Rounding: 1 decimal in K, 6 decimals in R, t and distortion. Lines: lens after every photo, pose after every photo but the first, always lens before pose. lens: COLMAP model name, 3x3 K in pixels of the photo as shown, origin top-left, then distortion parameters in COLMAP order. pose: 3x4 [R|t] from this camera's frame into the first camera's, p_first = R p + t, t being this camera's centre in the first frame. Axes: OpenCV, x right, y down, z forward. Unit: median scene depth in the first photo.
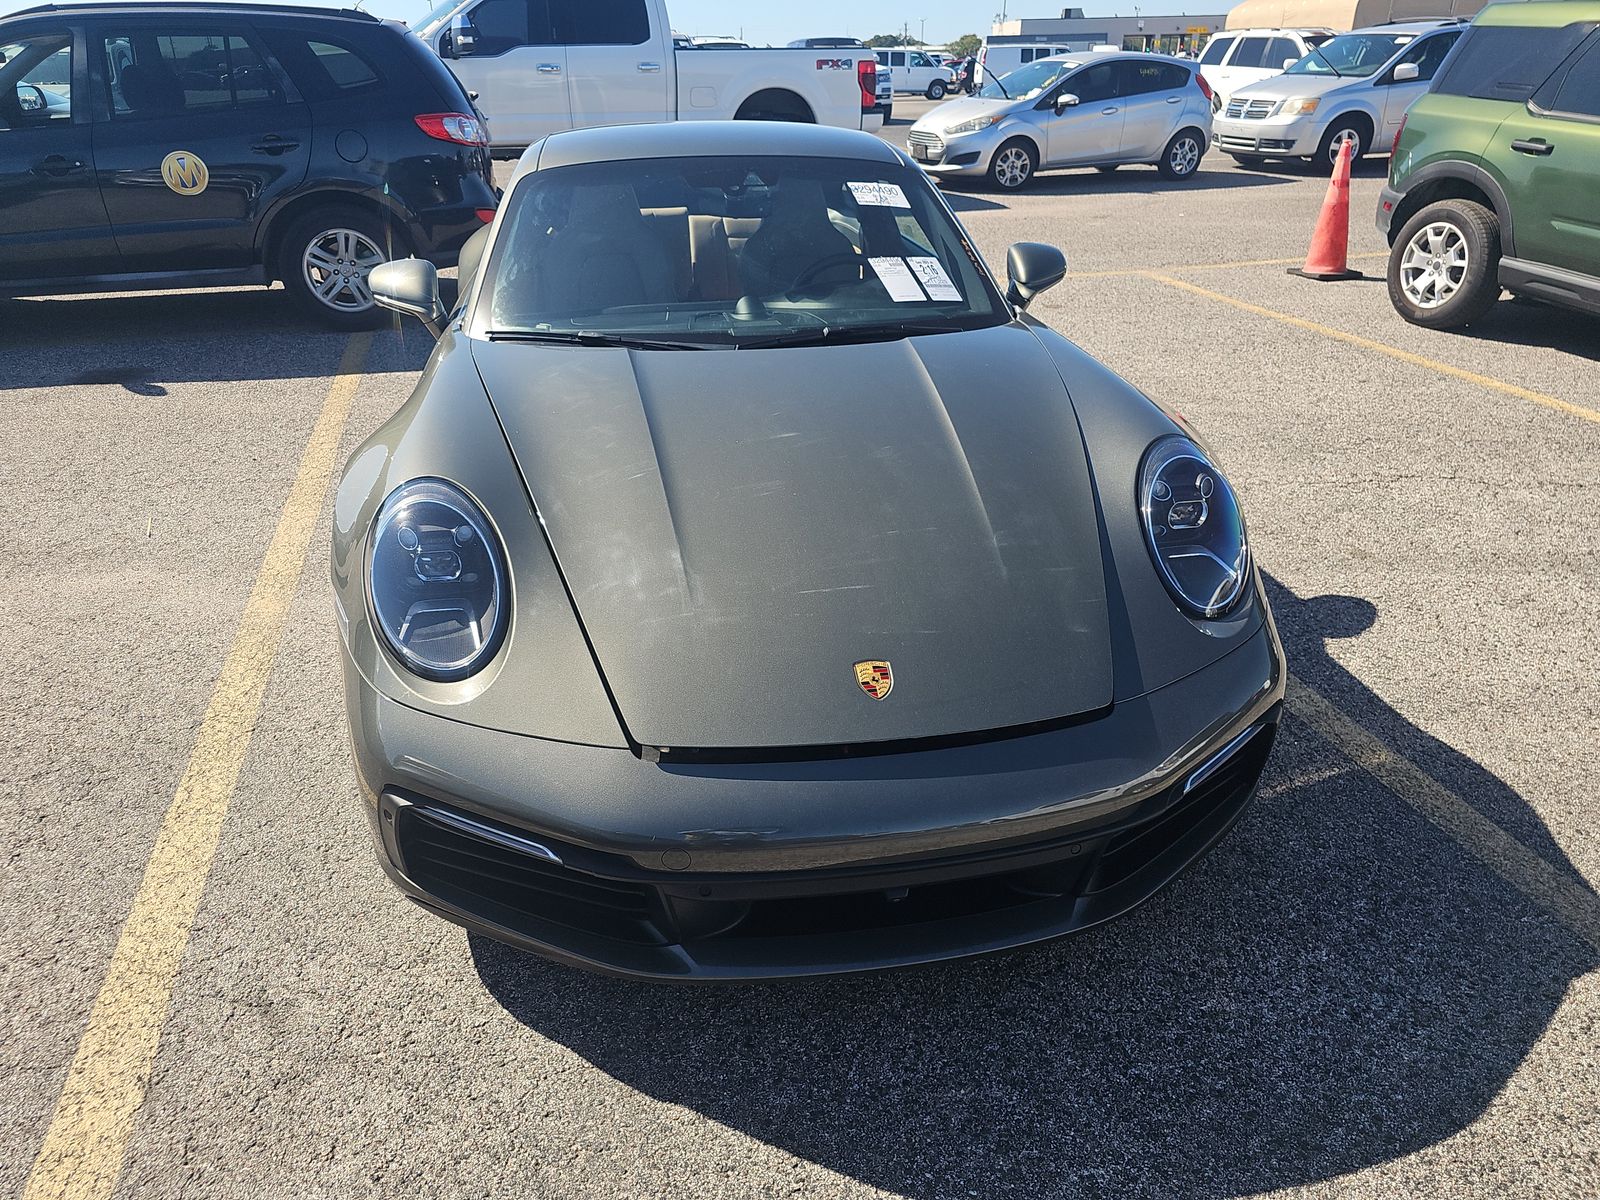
lens RADIAL K [[1066.8, 0, 750.8], [0, 1066.8, 589.7], [0, 0, 1]] dist [0.029206, -0.031637]
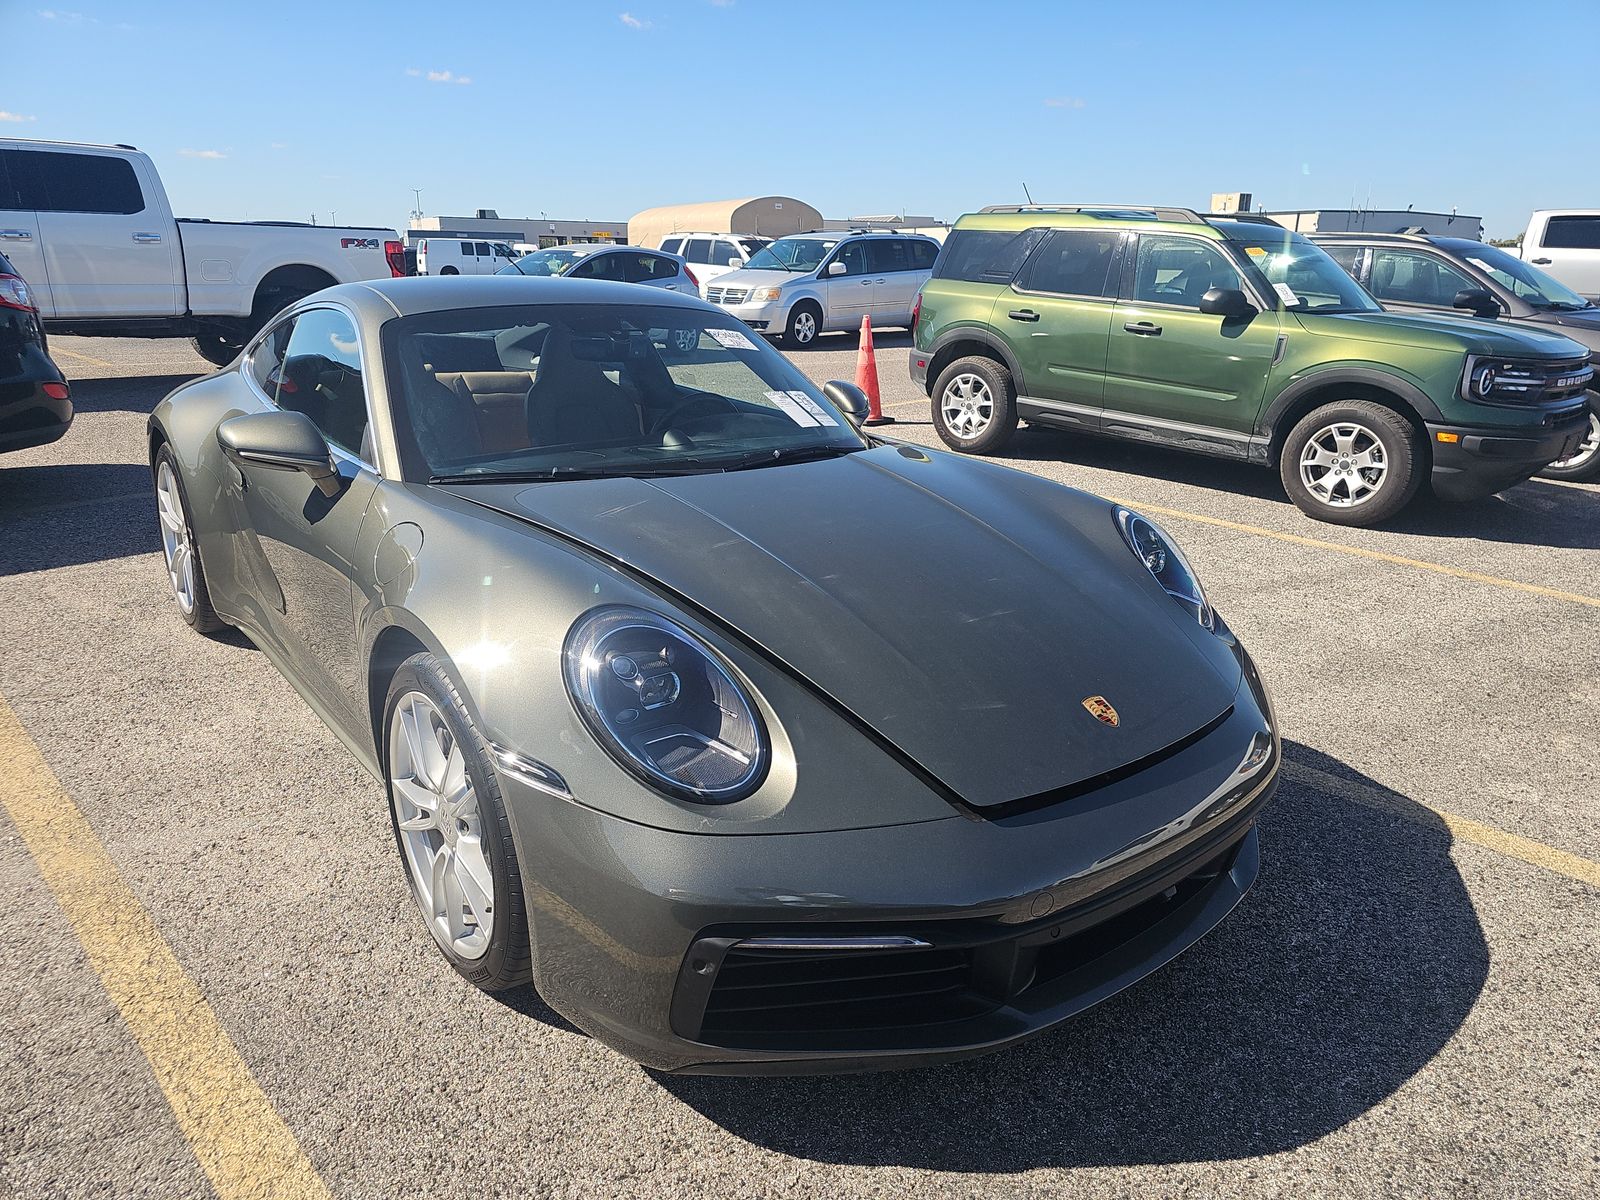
lens RADIAL K [[1066.8, 0, 796.6], [0, 1066.8, 586.1], [0, 0, 1]] dist [0.029206, -0.031637]
pose [[0.866083, -0.117893, 0.485799, -0.177119], [0.193252, 0.975201, -0.107869, 0.003295], [-0.461035, 0.187305, 0.867389, 0.033178]]
